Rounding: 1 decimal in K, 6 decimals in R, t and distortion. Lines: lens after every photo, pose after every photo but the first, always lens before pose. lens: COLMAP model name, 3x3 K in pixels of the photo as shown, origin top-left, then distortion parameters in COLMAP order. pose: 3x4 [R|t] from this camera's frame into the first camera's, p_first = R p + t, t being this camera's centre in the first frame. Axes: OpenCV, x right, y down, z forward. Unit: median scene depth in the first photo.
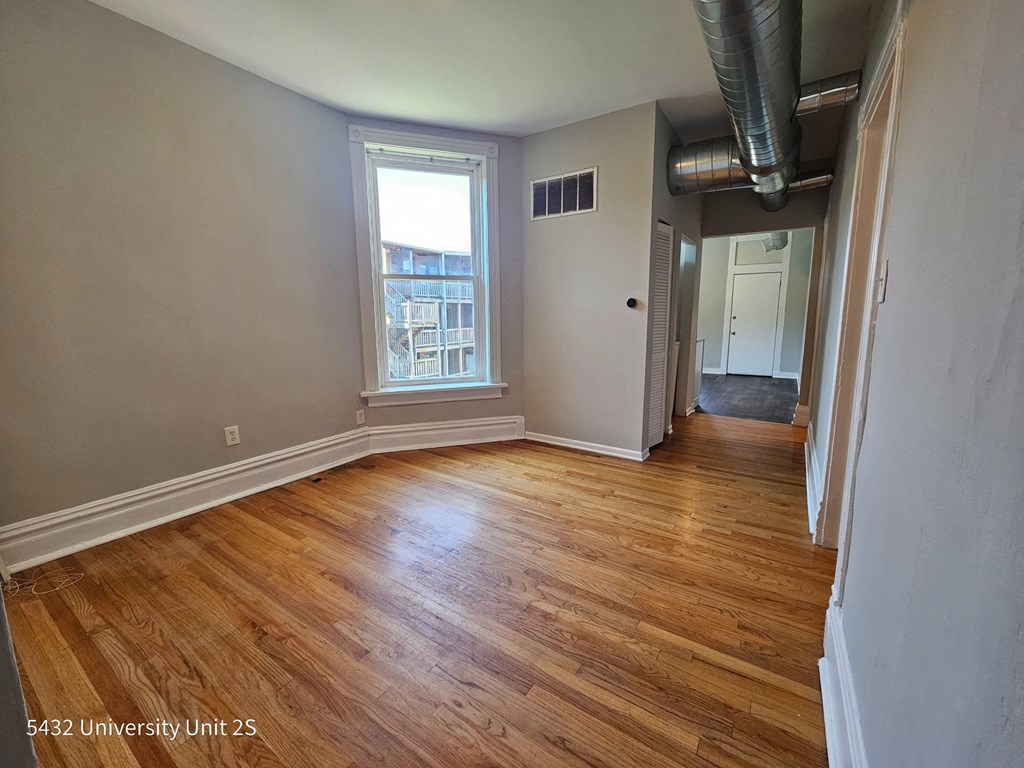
lens RADIAL K [[420.1, 0, 512.0], [0, 420.1, 384.0], [0, 0, 1]] dist [0.001546, 0.000210]
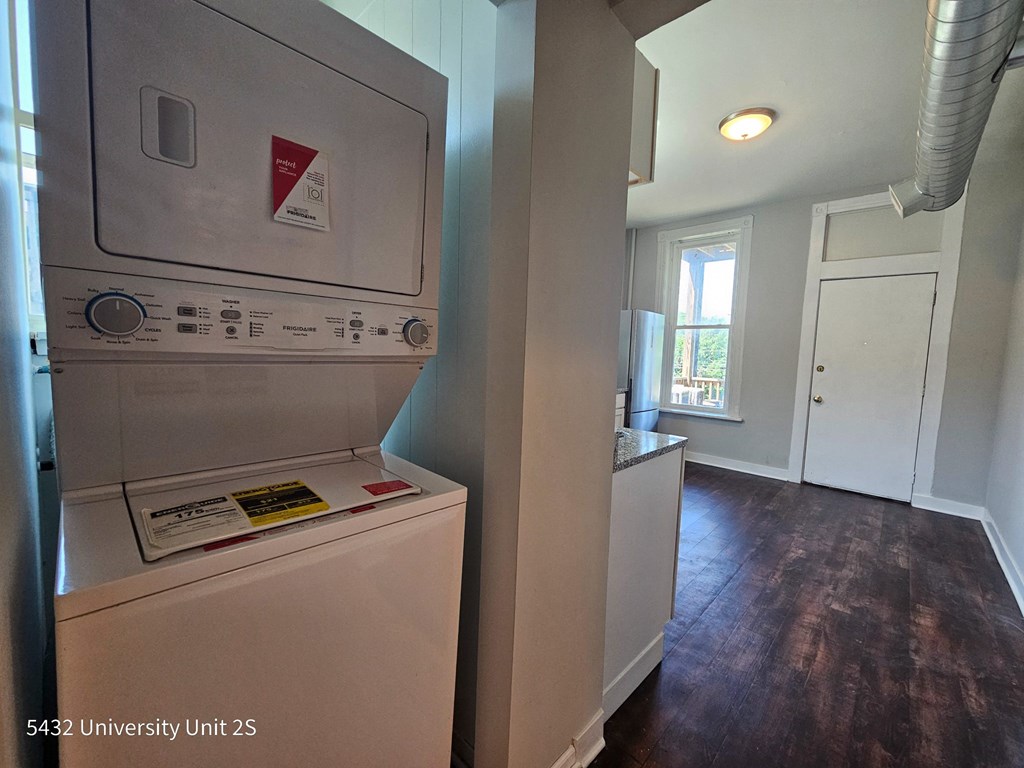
lens RADIAL K [[420.1, 0, 512.0], [0, 420.1, 384.0], [0, 0, 1]] dist [0.001546, 0.000210]
pose [[0.980911, 0.057060, -0.185895, 0.270142], [-0.072152, 0.994535, -0.075456, -0.077346], [0.180574, 0.087428, 0.979668, 0.460567]]
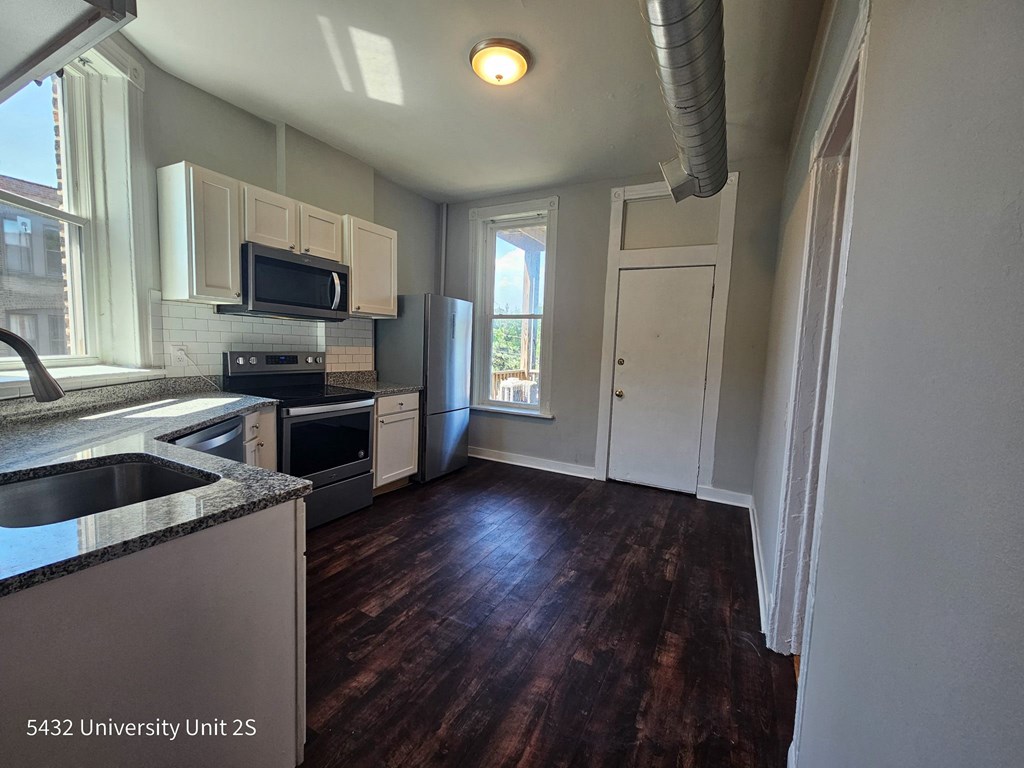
lens RADIAL K [[420.1, 0, 512.0], [0, 420.1, 384.0], [0, 0, 1]] dist [0.001546, 0.000210]
pose [[0.996059, 0.037613, 0.080319, 0.369852], [-0.032173, 0.997168, -0.067974, -0.096677], [-0.082648, 0.065122, 0.994449, 0.544804]]
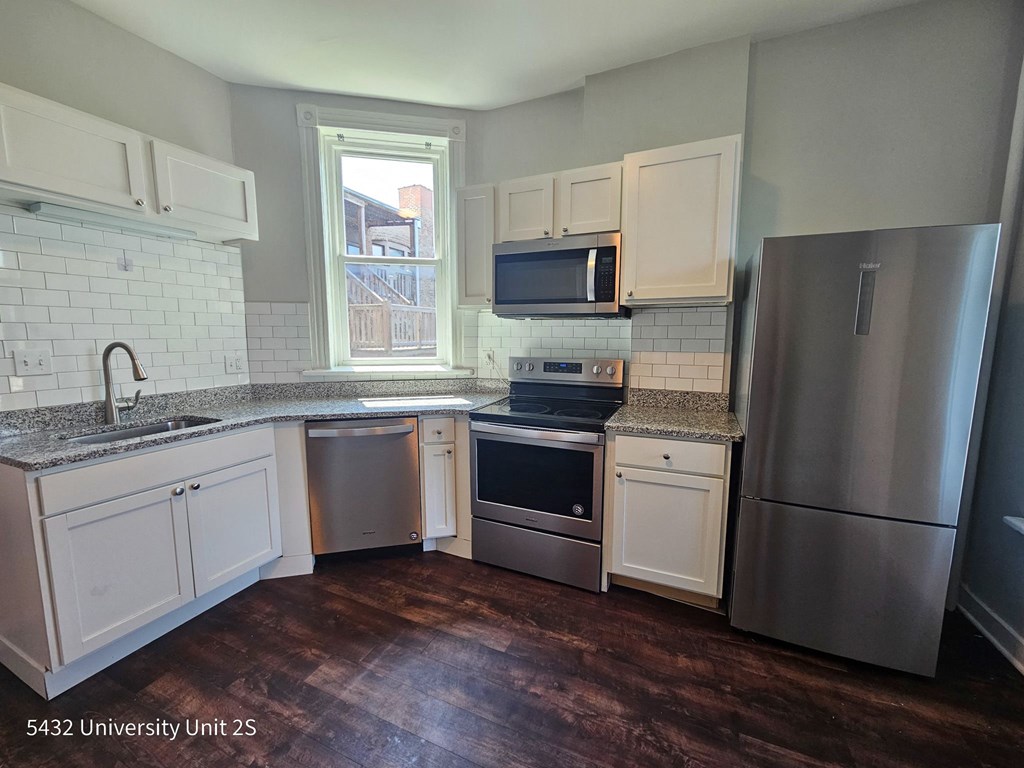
lens RADIAL K [[420.1, 0, 512.0], [0, 420.1, 384.0], [0, 0, 1]] dist [0.001546, 0.000210]
pose [[0.137767, 0.125266, -0.982511, 0.503036], [-0.159618, 0.981812, 0.102796, -0.149908], [0.977519, 0.142665, 0.155256, 0.837232]]
